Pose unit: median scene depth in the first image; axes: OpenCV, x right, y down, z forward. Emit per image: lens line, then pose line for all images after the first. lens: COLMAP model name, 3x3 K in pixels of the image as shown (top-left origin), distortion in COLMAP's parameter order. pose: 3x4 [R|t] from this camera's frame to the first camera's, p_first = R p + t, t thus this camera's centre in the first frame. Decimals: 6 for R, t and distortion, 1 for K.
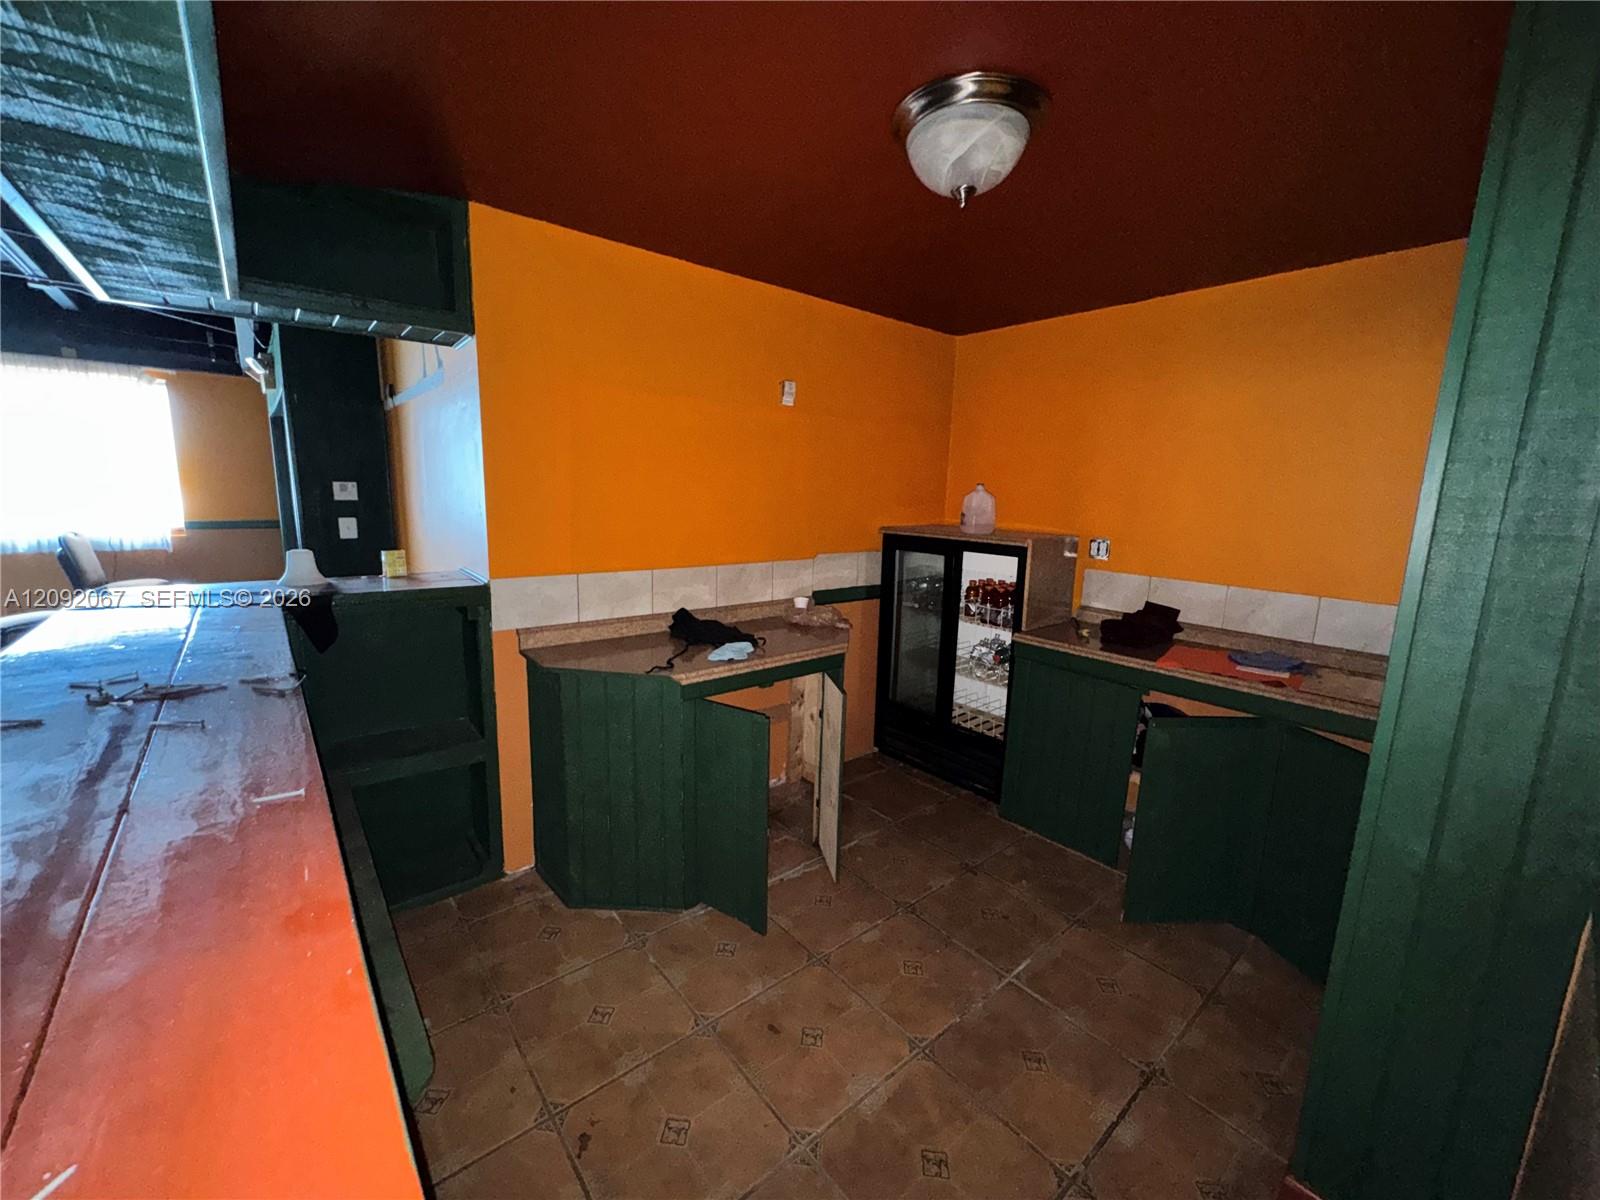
lens RADIAL K [[635.6, 0, 793.3], [0, 635.6, 605.0], [0, 0, 1]] dist [-0.002295, 0.000498]
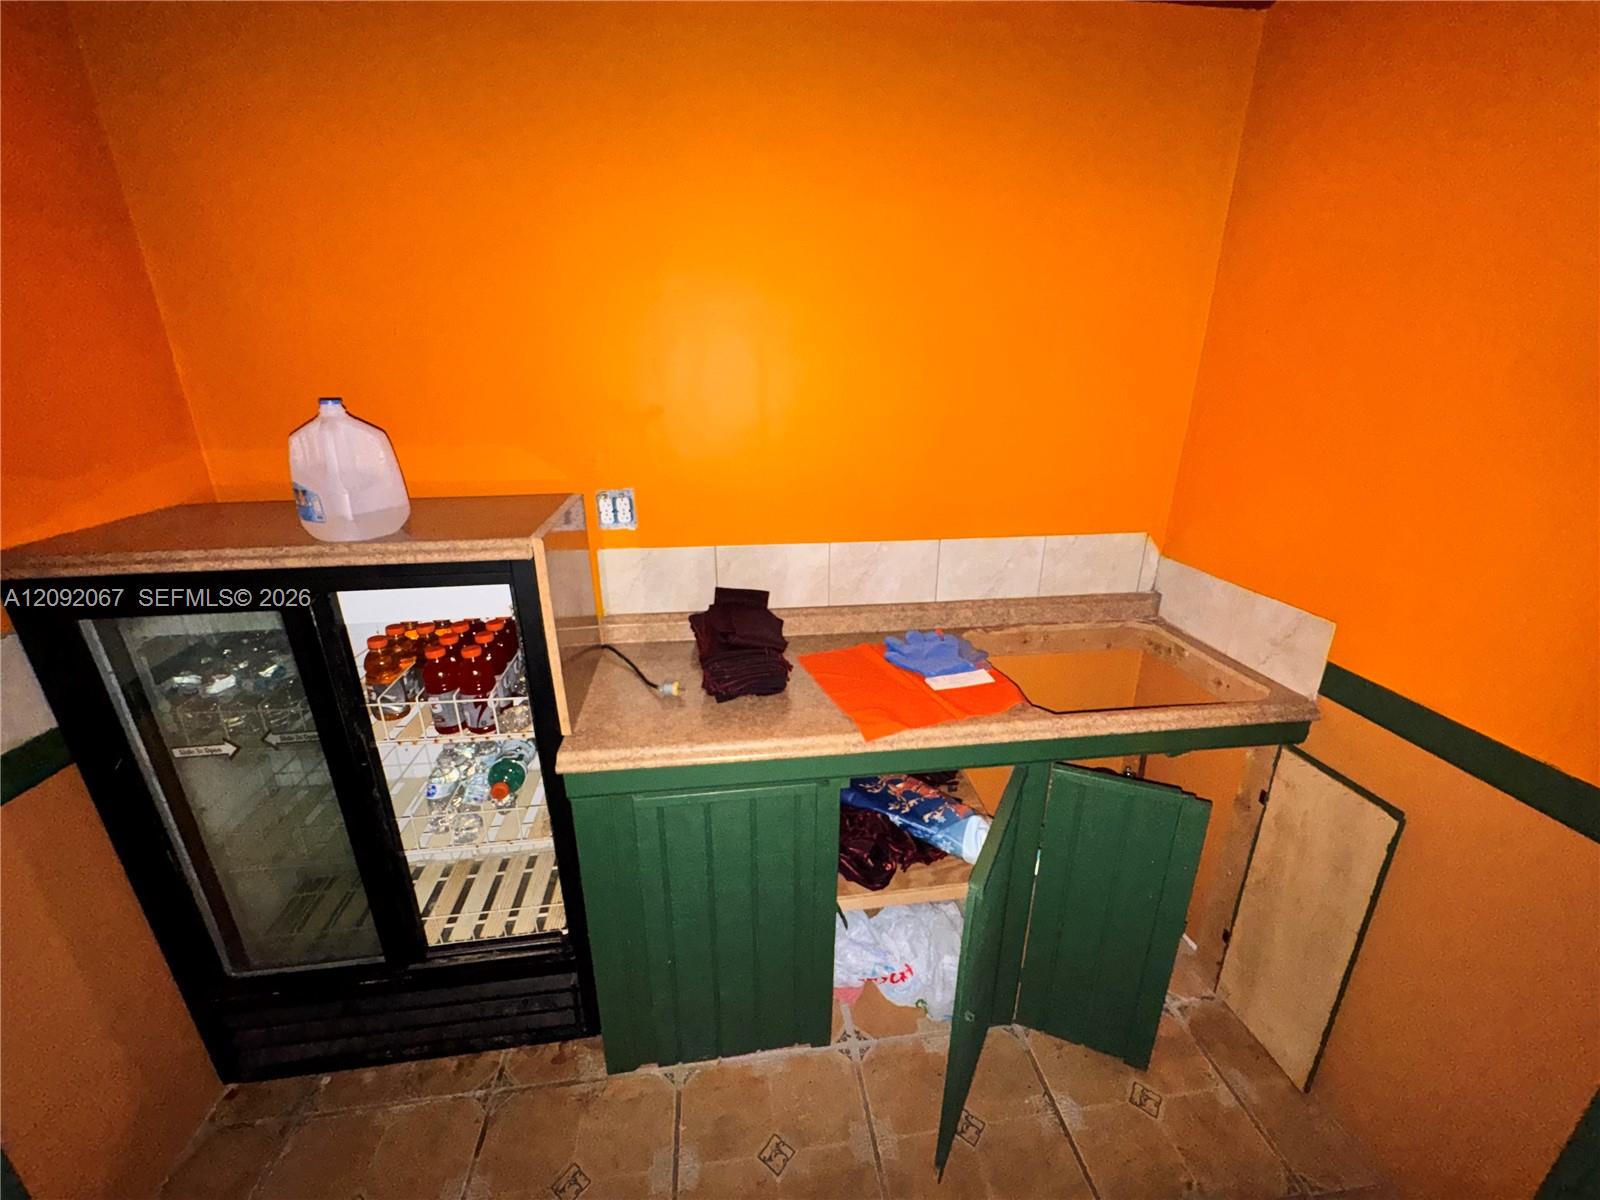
lens RADIAL K [[635.6, 0, 810.1], [0, 635.6, 607.7], [0, 0, 1]] dist [-0.002295, 0.000498]
pose [[0.524178, -0.319049, 0.789586, 0.115861], [0.165140, 0.947651, 0.273288, -0.129573], [-0.835444, -0.012860, 0.549425, 0.565471]]
